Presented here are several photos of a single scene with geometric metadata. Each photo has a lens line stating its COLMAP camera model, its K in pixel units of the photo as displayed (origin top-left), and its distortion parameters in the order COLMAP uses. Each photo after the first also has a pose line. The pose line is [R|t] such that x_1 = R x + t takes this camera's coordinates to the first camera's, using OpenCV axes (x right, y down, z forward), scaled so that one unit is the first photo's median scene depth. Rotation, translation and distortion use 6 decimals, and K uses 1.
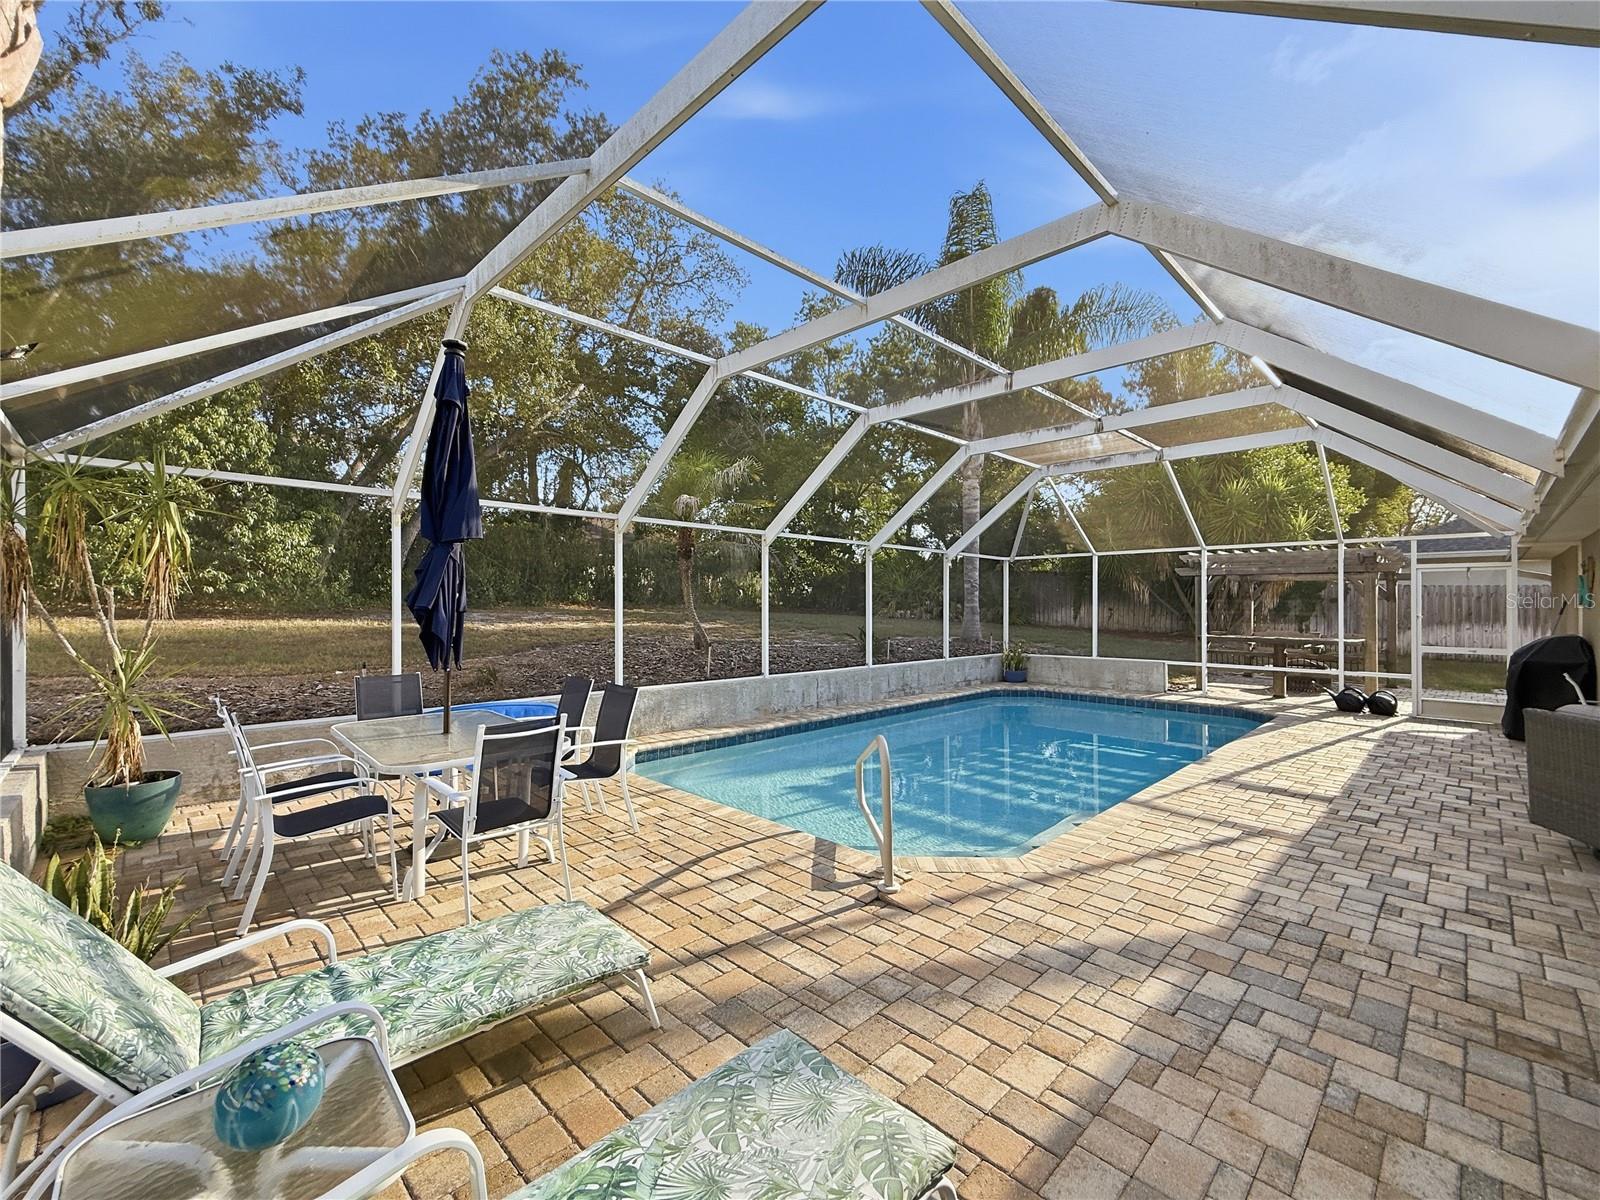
lens RADIAL K [[688.1, 0, 804.8], [0, 688.1, 605.4], [0, 0, 1]] dist [-0.000894, -0.000139]
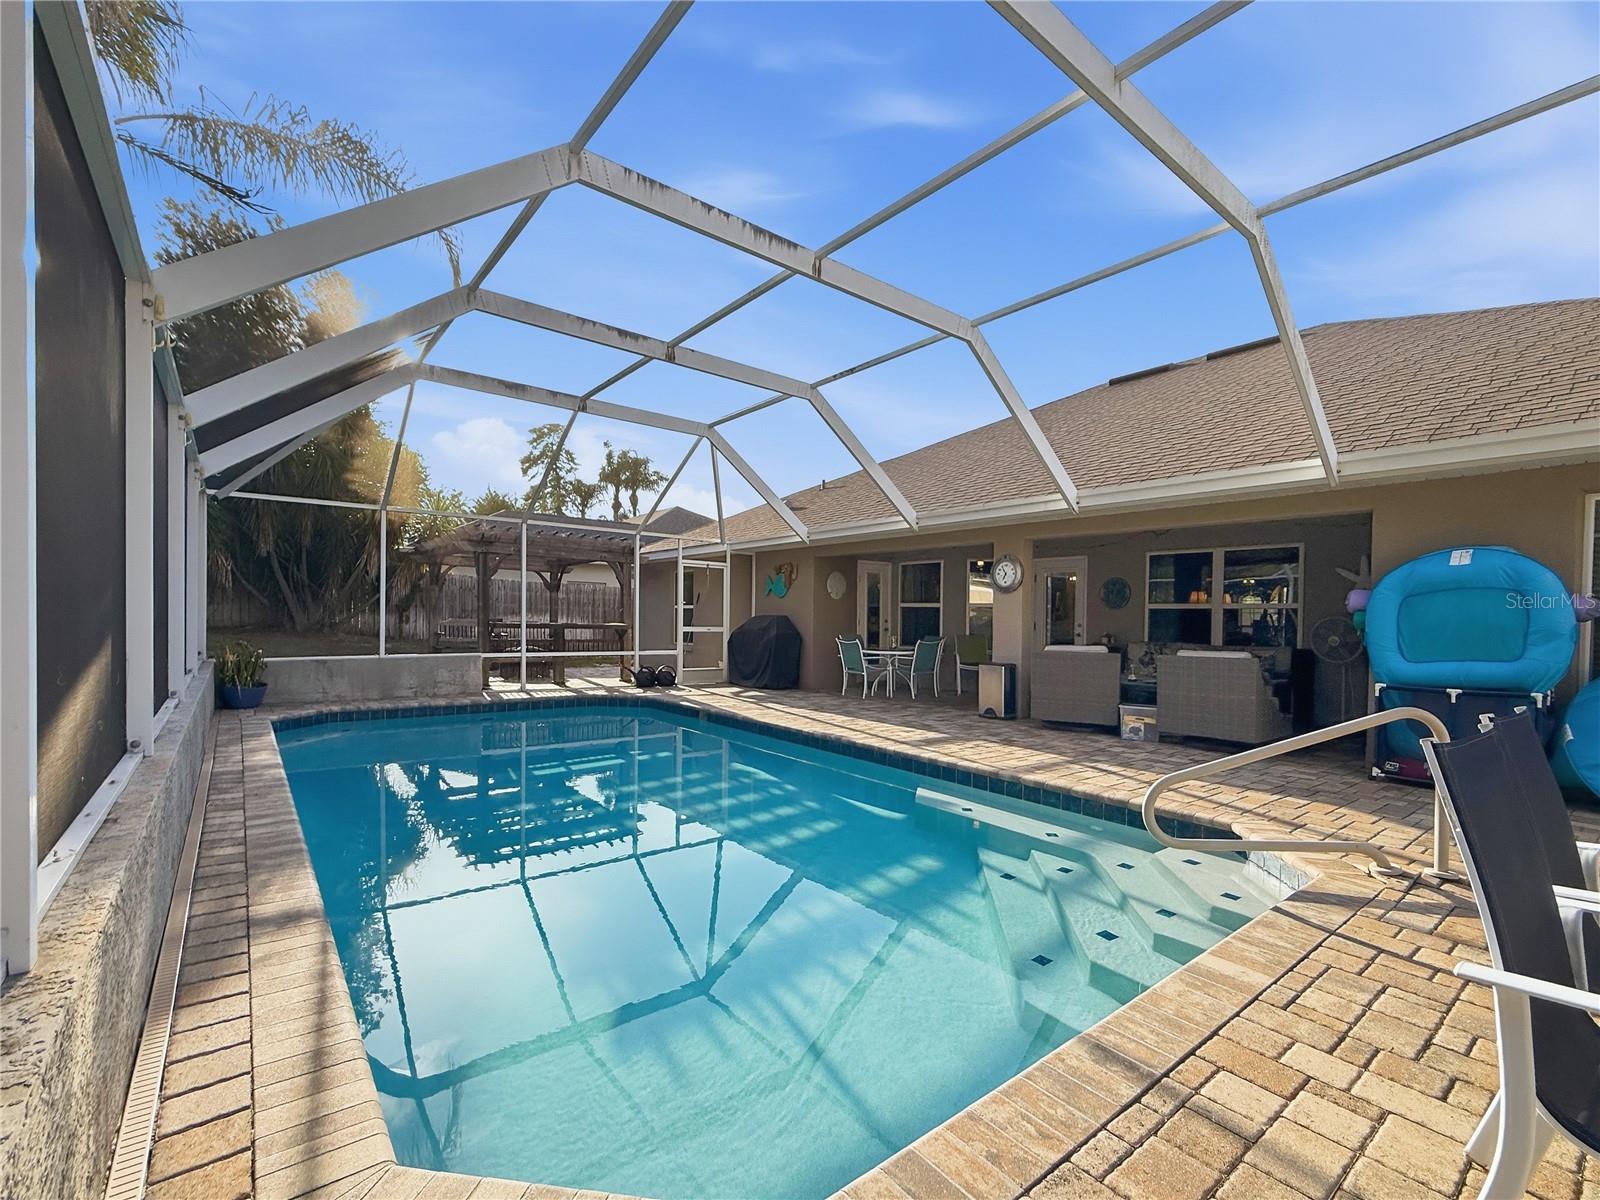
lens RADIAL K [[705.8, 0, 812.6], [0, 705.8, 629.7], [0, 0, 1]] dist [0.001236, -0.000021]
pose [[0.128952, -0.017176, 0.991502, -0.279371], [-0.018239, 0.999640, 0.019689, 0.031298], [-0.991483, -0.020623, 0.128593, 0.556571]]
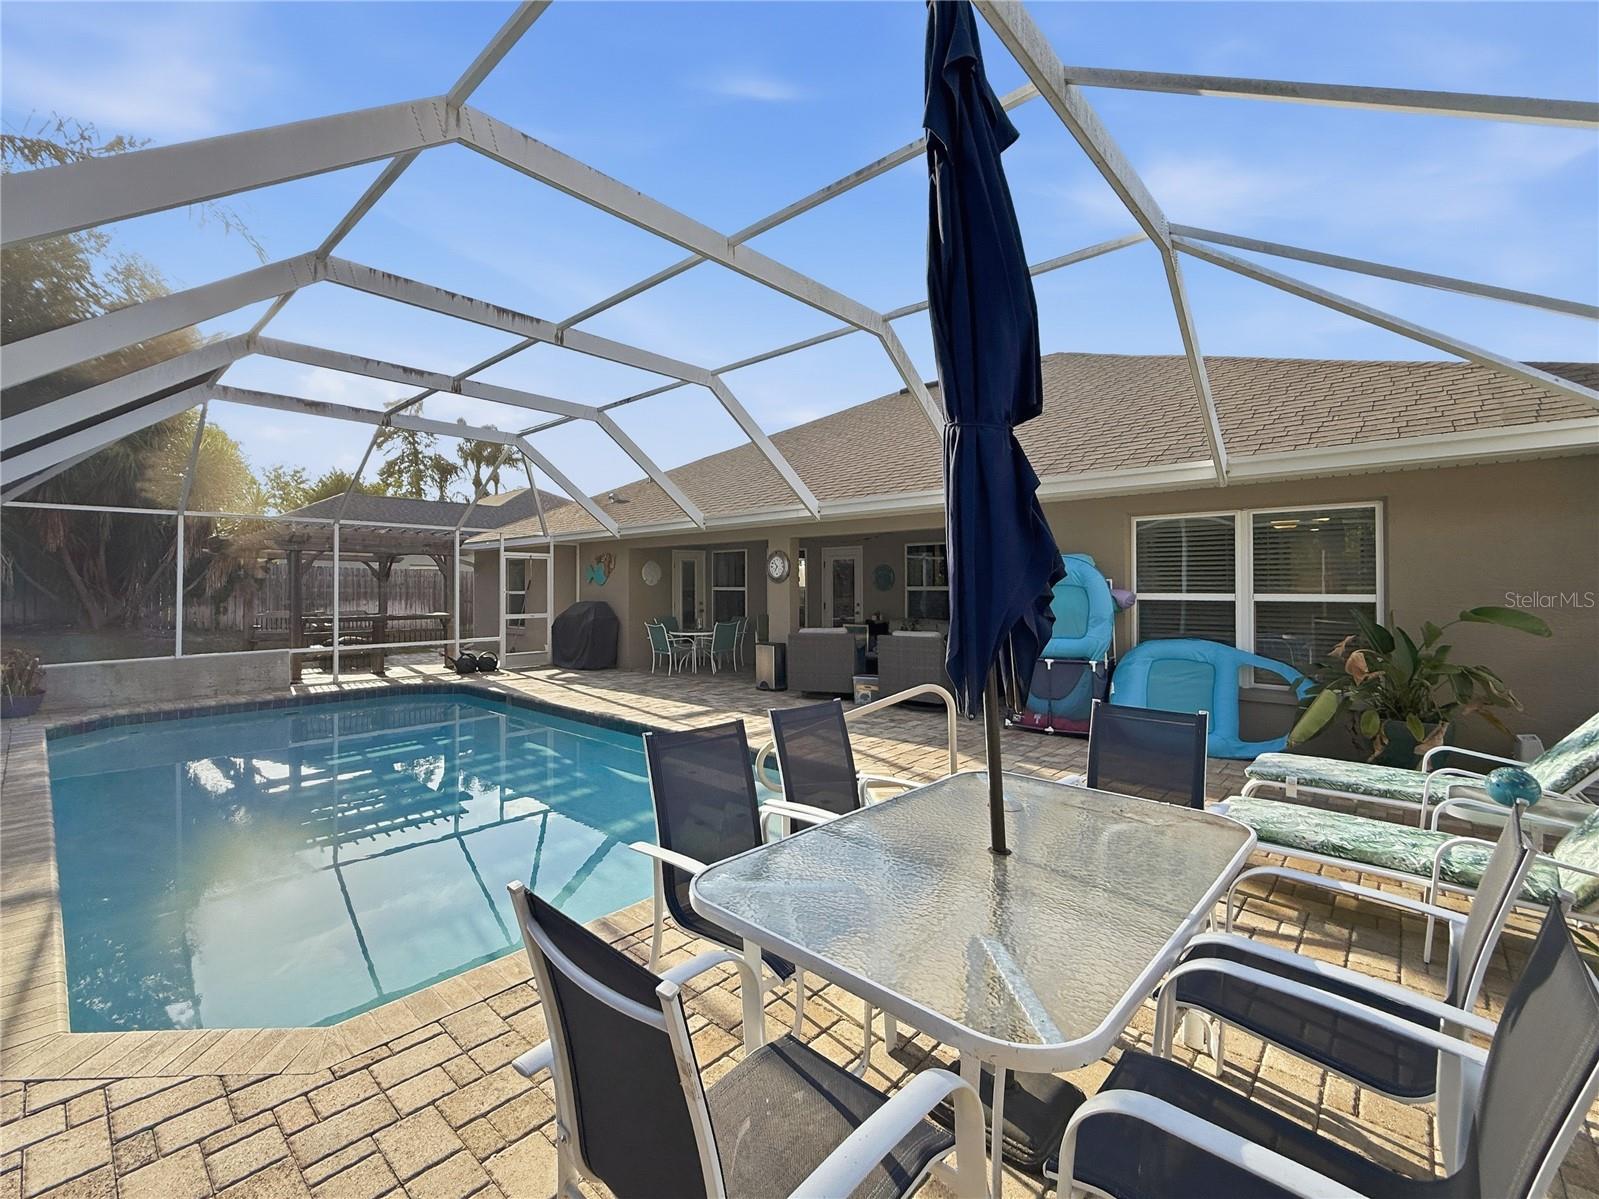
lens RADIAL K [[680.9, 0, 805.5], [0, 680.9, 573.2], [0, 0, 1]] dist [-0.000005, -0.000045]
pose [[-0.035406, 0.016195, 0.999242, -0.372007], [0.004109, 0.999863, -0.016060, 0.003178], [-0.999365, 0.003537, -0.035468, 0.436455]]
